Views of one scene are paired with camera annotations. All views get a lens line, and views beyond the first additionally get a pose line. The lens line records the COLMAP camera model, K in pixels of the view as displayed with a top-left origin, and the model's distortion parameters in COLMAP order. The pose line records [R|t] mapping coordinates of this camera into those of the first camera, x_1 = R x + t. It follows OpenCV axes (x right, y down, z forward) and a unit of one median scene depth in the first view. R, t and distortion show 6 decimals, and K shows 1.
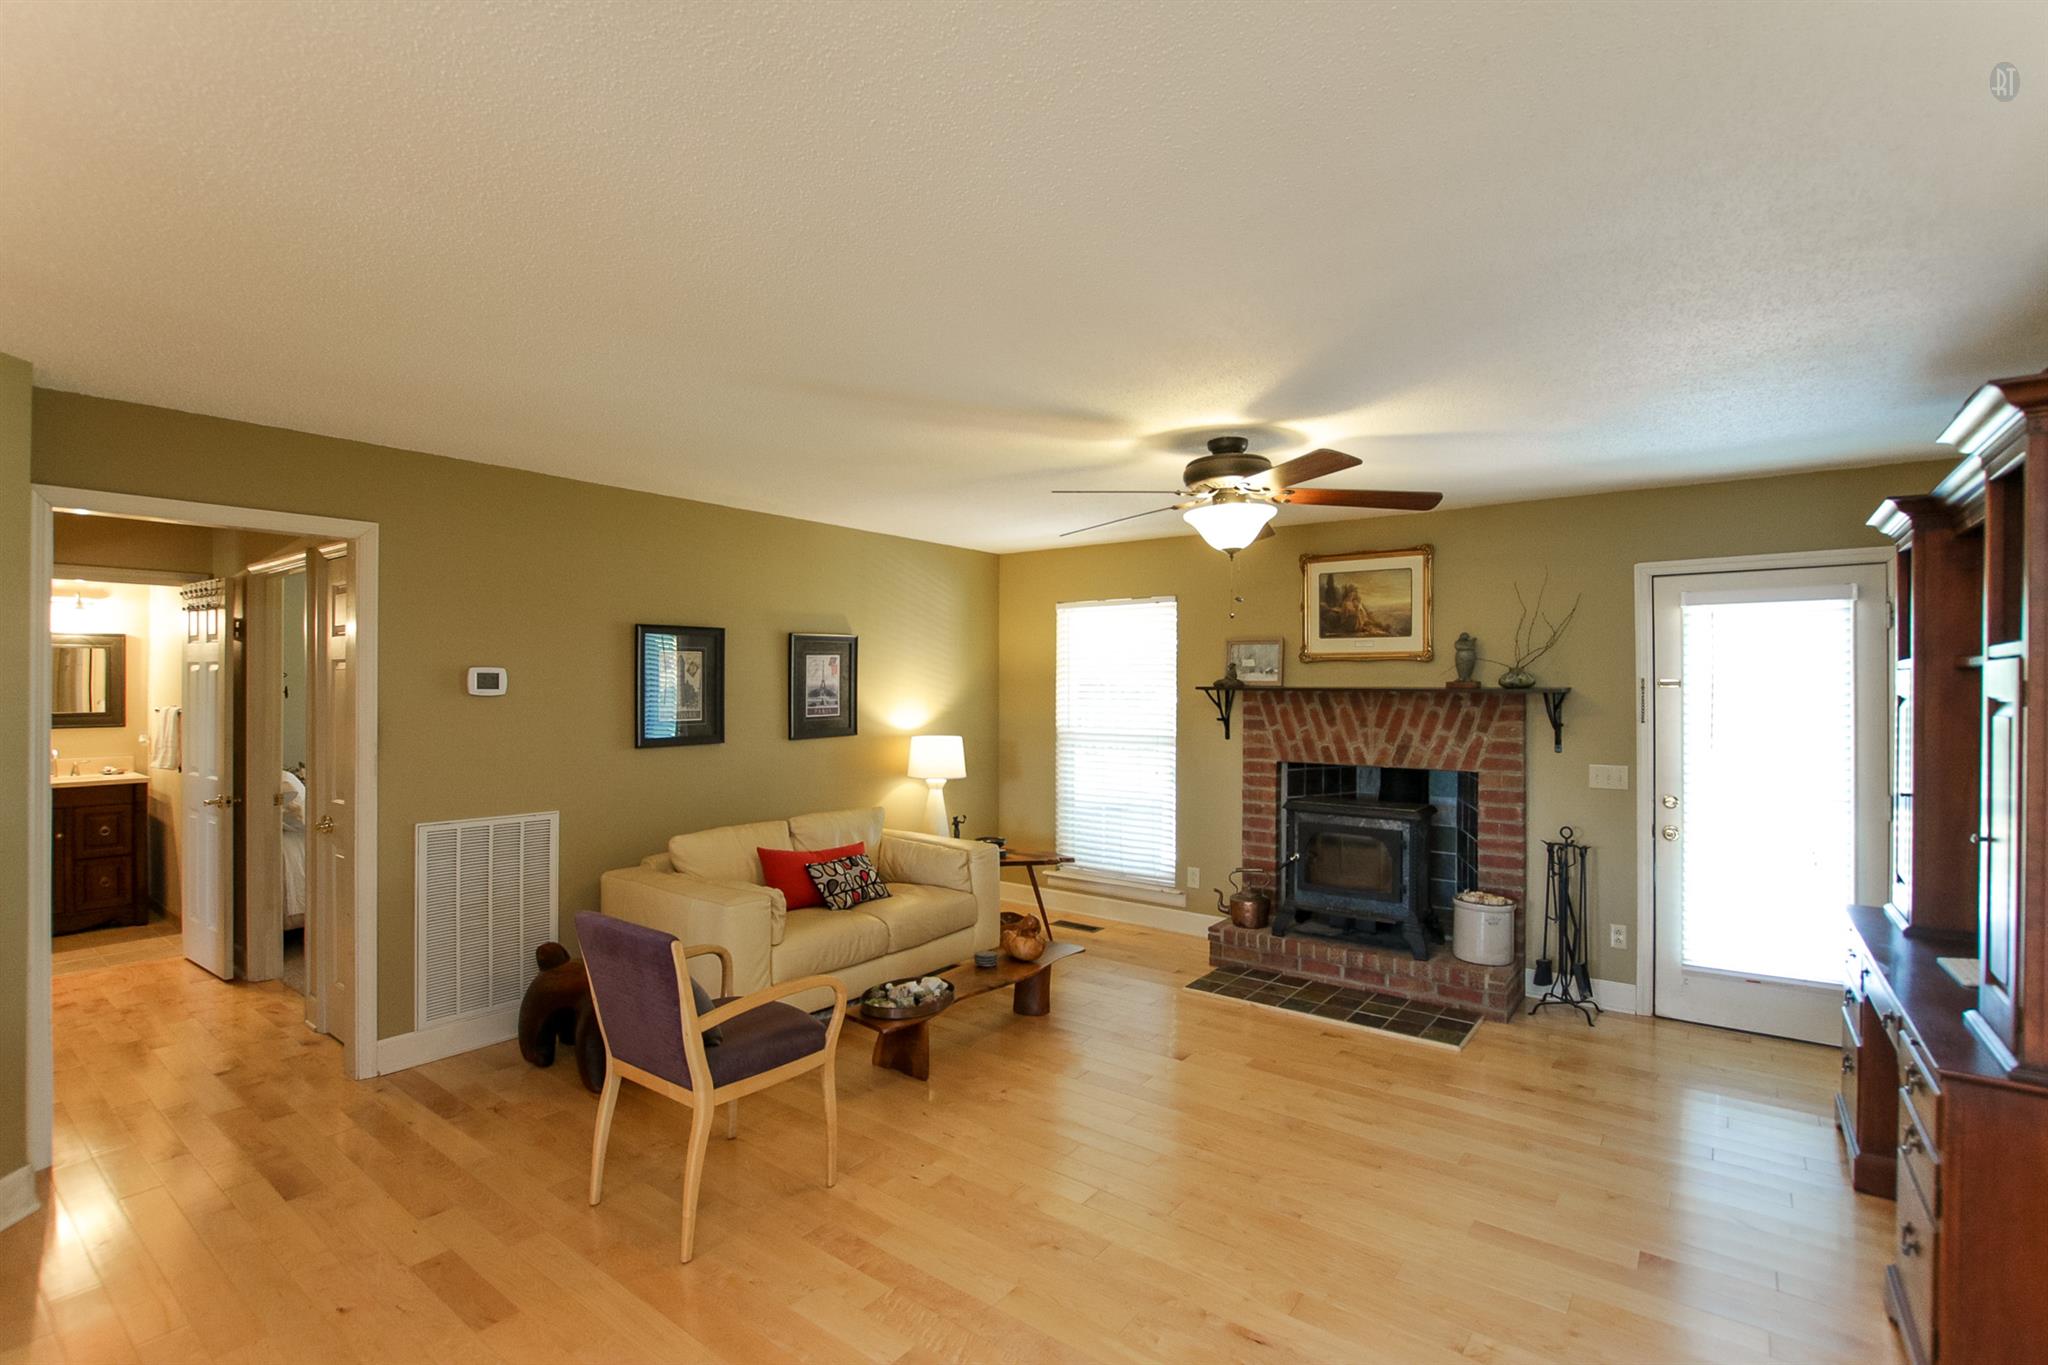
lens RADIAL K [[972.7, 0, 1017.8], [0, 972.7, 685.5], [0, 0, 1]] dist [-0.004867, 0.000244]
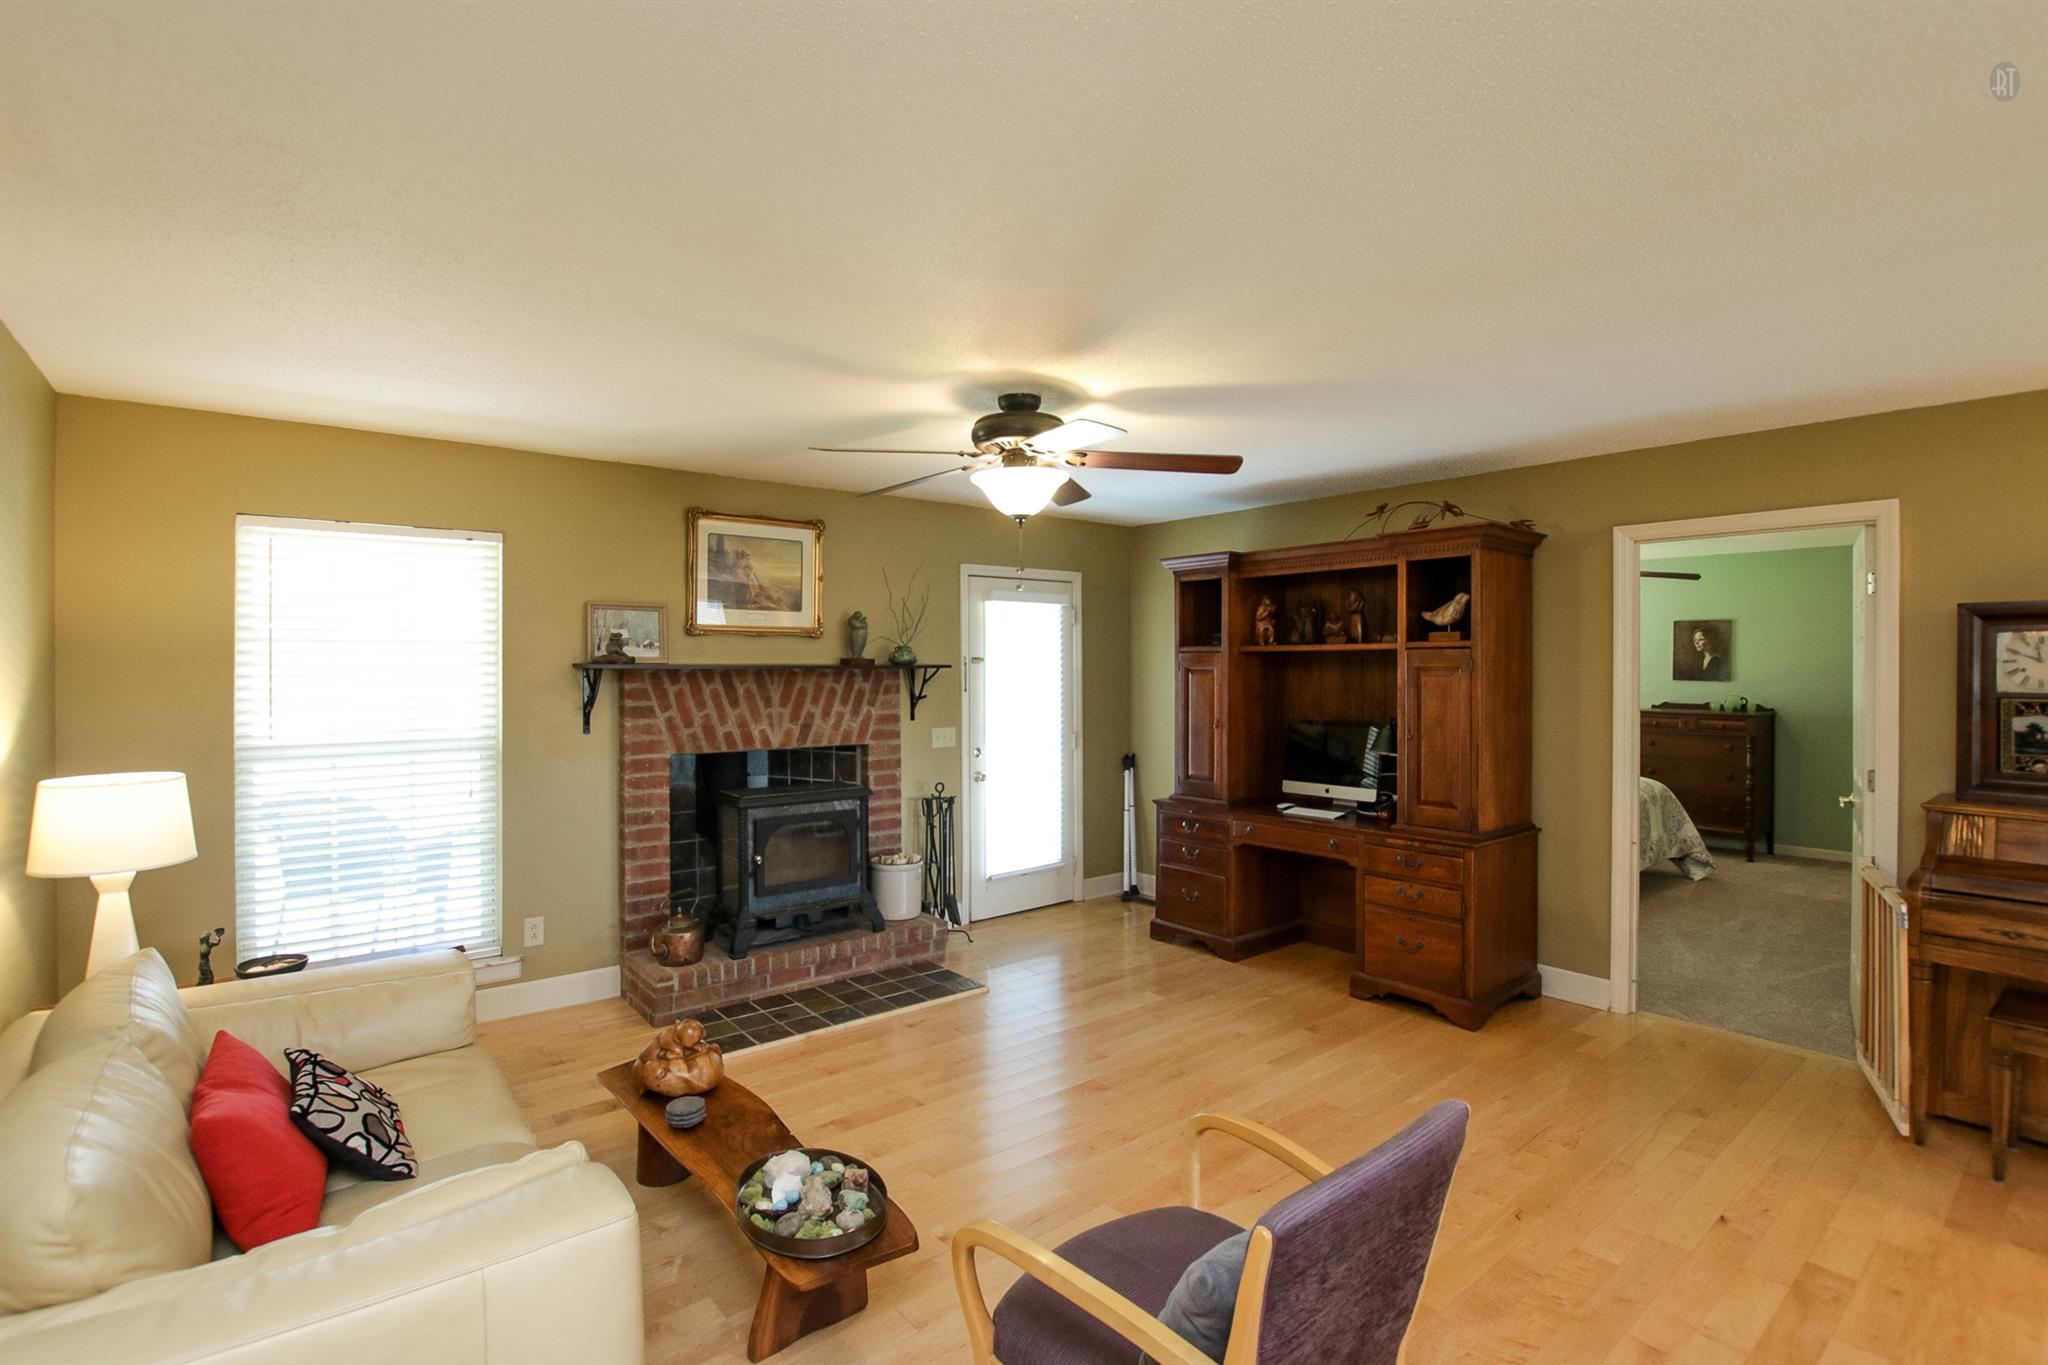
lens RADIAL K [[972.7, 0, 1021.0], [0, 972.7, 676.1], [0, 0, 1]] dist [-0.004867, 0.000244]
pose [[0.240333, -0.015824, 0.970562, -0.492997], [0.000935, 0.999870, 0.016071, -0.001641], [-0.970690, -0.002955, 0.240316, 0.560633]]
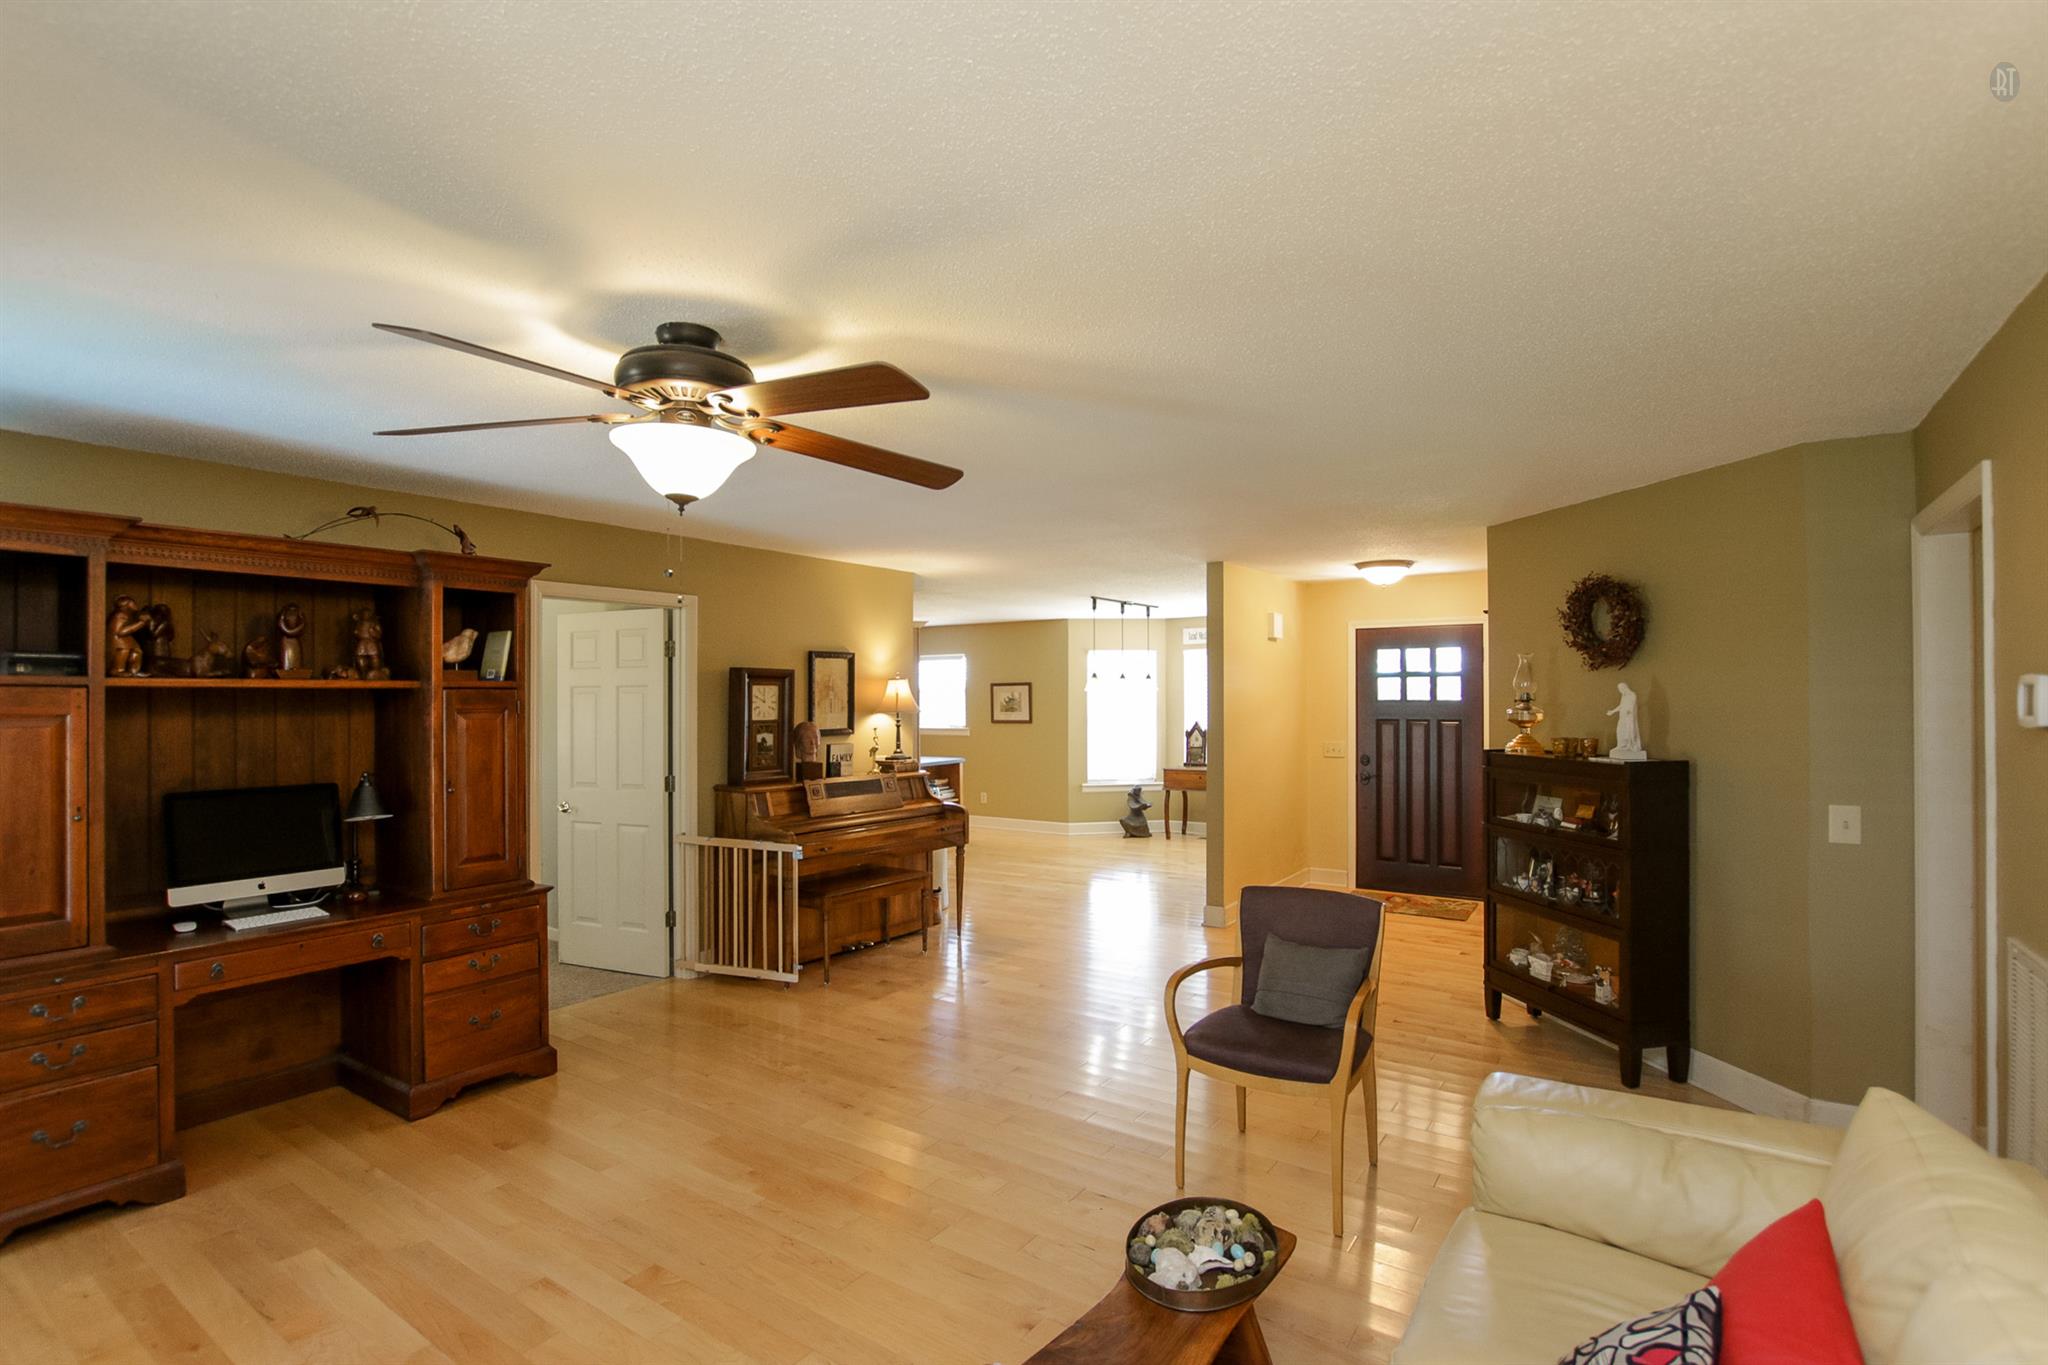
lens RADIAL K [[972.7, 0, 1026.8], [0, 972.7, 694.1], [0, 0, 1]] dist [-0.004867, 0.000244]
pose [[-0.999504, -0.001537, -0.031470, 0.003781], [-0.001313, 0.999974, -0.007123, -0.002434], [0.031481, -0.007079, -0.999479, 1.196960]]
